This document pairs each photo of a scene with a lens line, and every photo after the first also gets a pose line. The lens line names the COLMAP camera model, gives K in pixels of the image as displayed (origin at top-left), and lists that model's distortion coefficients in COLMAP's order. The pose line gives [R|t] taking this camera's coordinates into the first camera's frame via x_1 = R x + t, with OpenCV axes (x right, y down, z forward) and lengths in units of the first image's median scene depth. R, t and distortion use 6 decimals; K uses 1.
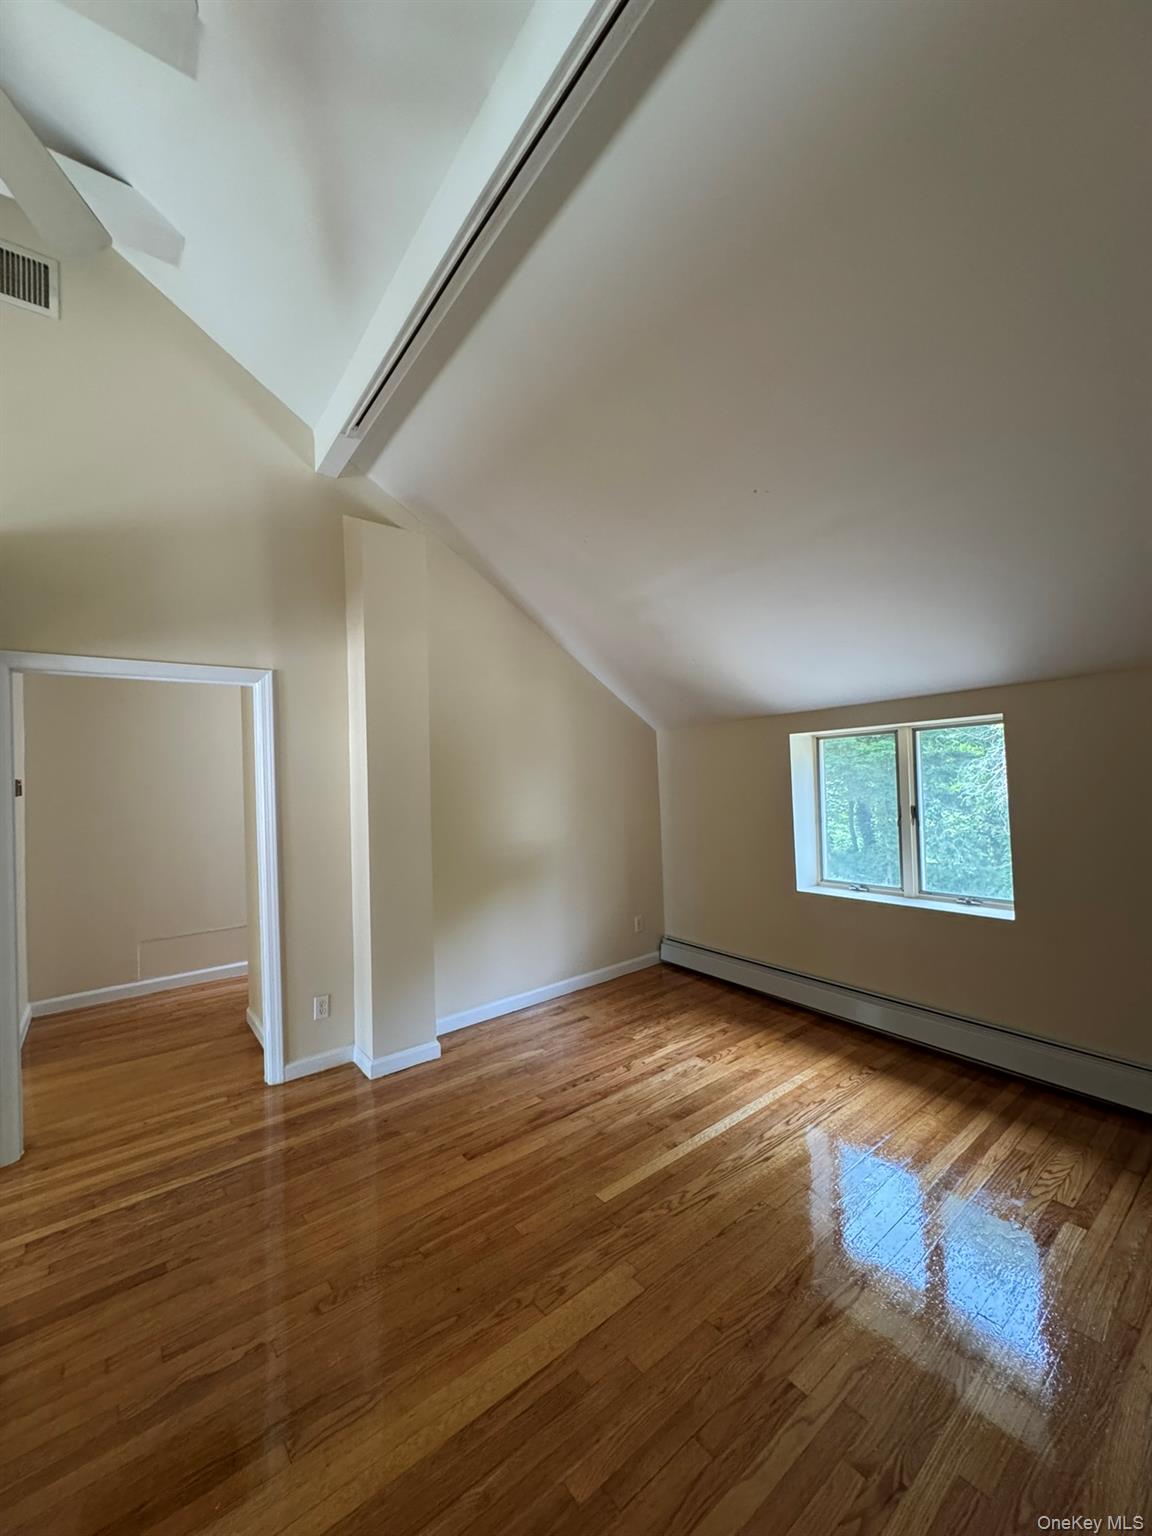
lens RADIAL K [[614.1, 0, 576.8], [0, 614.1, 774.3], [0, 0, 1]] dist [-0.003717, 0.001305]
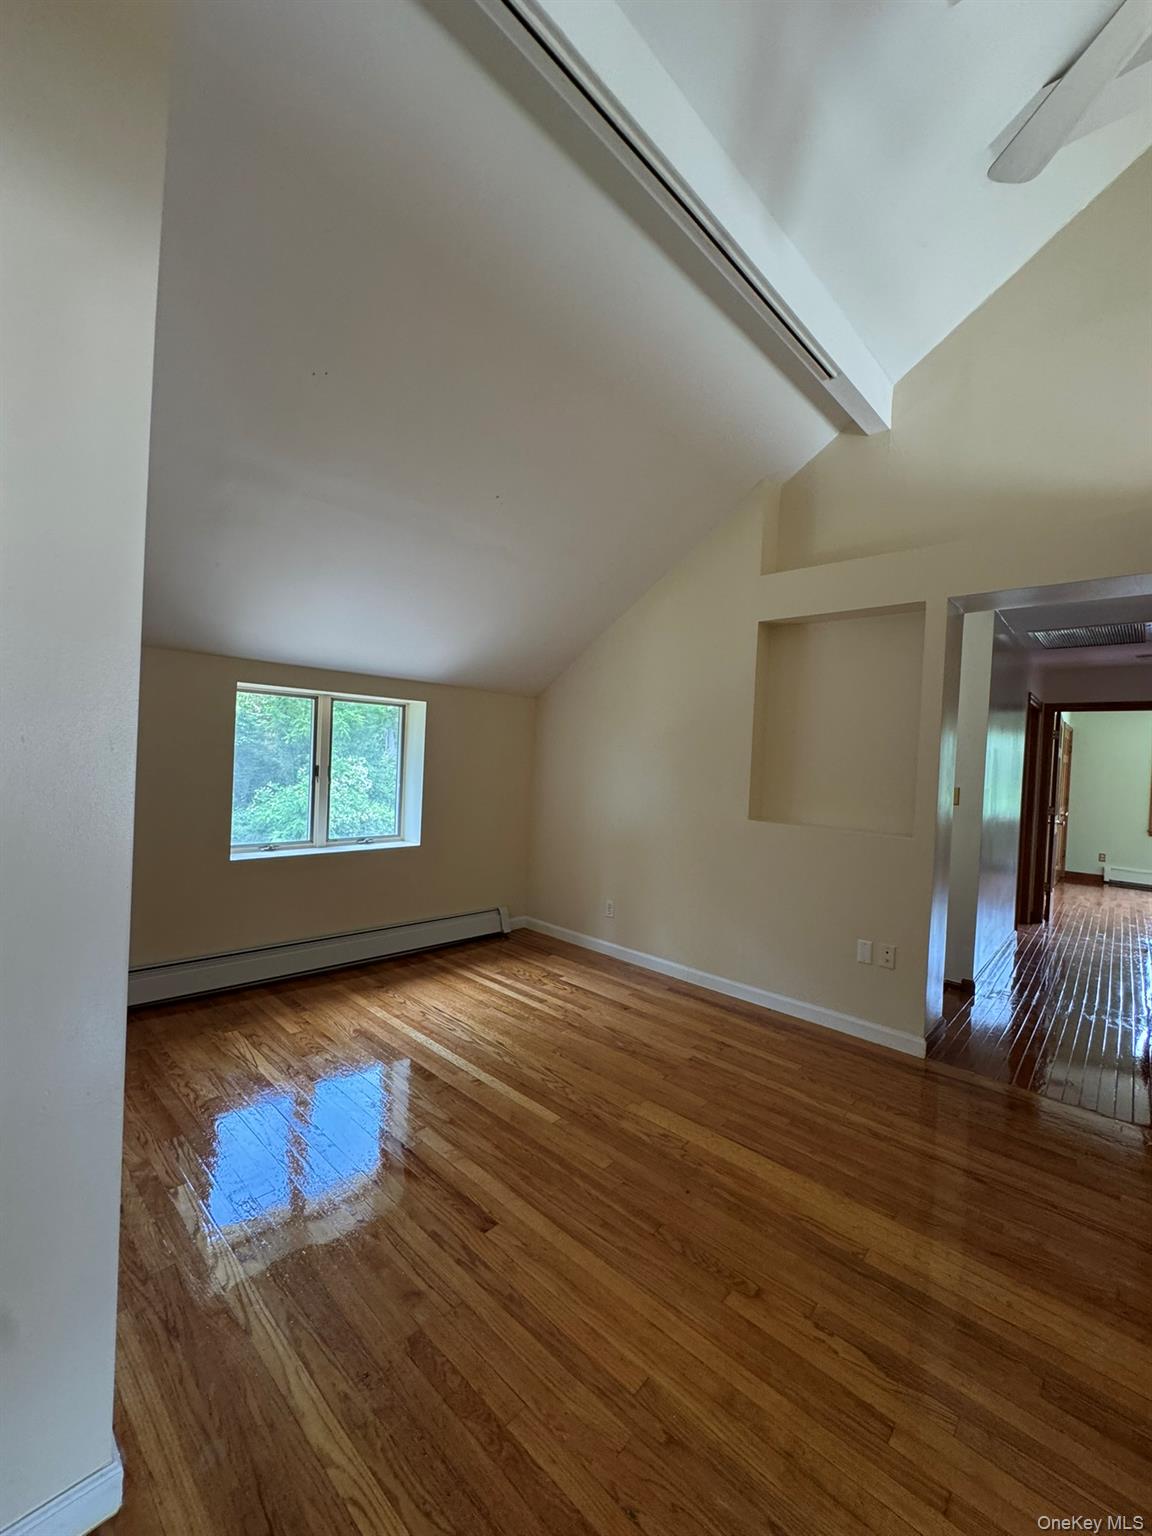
lens RADIAL K [[614.1, 0, 577.0], [0, 614.1, 766.2], [0, 0, 1]] dist [-0.003717, 0.001305]
pose [[-0.155165, 0.016112, 0.987757, -0.809848], [-0.051078, 0.998399, -0.024310, 0.070849], [-0.986567, -0.054225, -0.154094, 0.900338]]
